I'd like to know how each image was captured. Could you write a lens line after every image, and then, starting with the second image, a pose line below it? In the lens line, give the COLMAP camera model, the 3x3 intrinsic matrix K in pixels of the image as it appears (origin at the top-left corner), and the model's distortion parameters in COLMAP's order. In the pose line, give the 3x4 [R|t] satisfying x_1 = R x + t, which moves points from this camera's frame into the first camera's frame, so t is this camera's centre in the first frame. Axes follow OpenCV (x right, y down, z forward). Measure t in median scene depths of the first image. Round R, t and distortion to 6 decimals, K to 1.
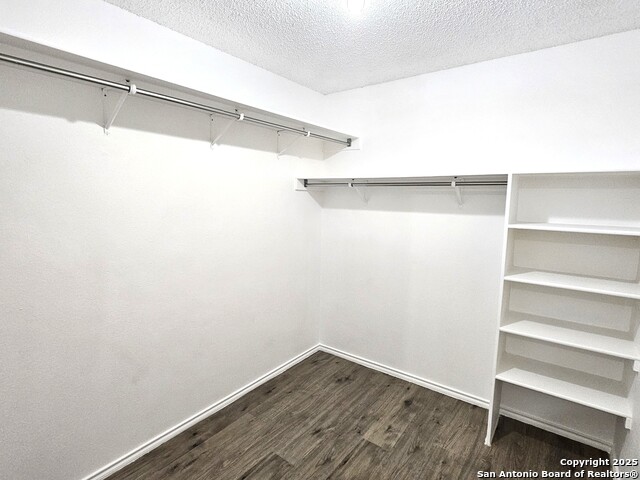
lens RADIAL K [[321.7, 0, 322.4], [0, 321.7, 238.2], [0, 0, 1]] dist [-0.003816, 0.001574]
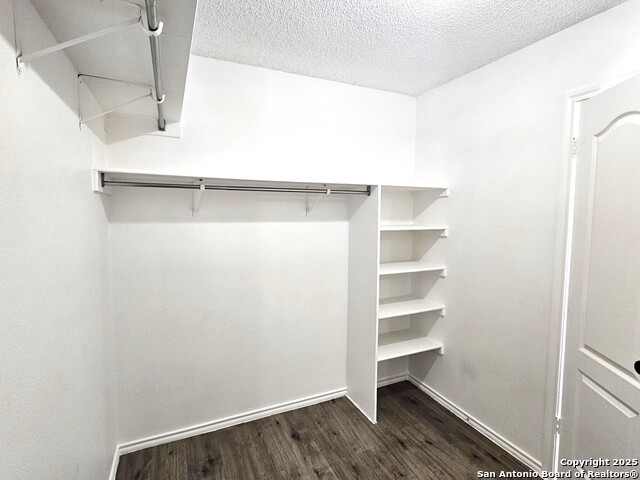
lens RADIAL K [[321.7, 0, 322.4], [0, 321.7, 238.2], [0, 0, 1]] dist [-0.003816, 0.001574]
pose [[0.490651, -0.088966, 0.866803, -0.407435], [0.111031, 0.993048, 0.039075, -0.055015], [-0.864253, 0.077070, 0.497118, 0.442414]]
